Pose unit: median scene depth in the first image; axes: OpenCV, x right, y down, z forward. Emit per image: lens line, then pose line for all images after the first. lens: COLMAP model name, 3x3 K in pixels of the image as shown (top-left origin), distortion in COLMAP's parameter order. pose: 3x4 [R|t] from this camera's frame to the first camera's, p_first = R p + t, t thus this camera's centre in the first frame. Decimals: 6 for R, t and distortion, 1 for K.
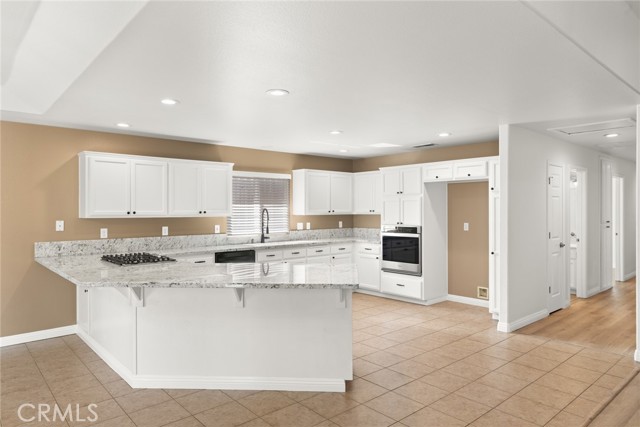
lens RADIAL K [[415.2, 0, 322.8], [0, 415.2, 210.5], [0, 0, 1]] dist [0.022626, -0.004338]
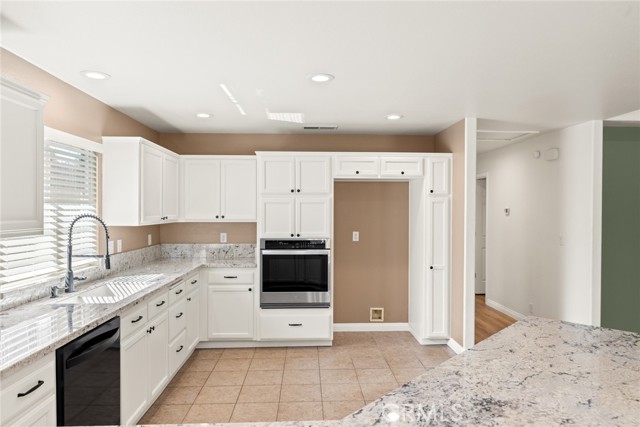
lens RADIAL K [[424.6, 0, 321.8], [0, 424.6, 215.5], [0, 0, 1]] dist [-0.003182, -0.003654]
pose [[0.633046, -0.004021, 0.774103, -0.344780], [-0.004331, 0.999952, 0.008736, -0.008830], [-0.774102, -0.008883, 0.632999, 0.544964]]
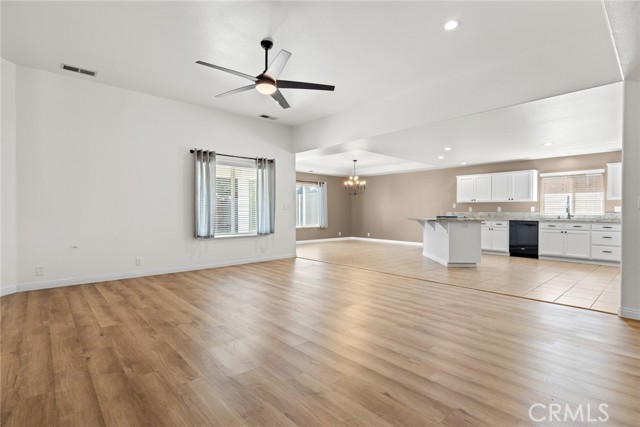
lens RADIAL K [[314.1, 0, 321.2], [0, 314.1, 215.1], [0, 0, 1]] dist [-0.001485, -0.000046]
pose [[0.016690, 0.016213, -0.999729, 1.011817], [-0.003480, 0.999863, 0.016157, 0.051104], [0.999855, 0.003209, 0.016744, 0.115700]]
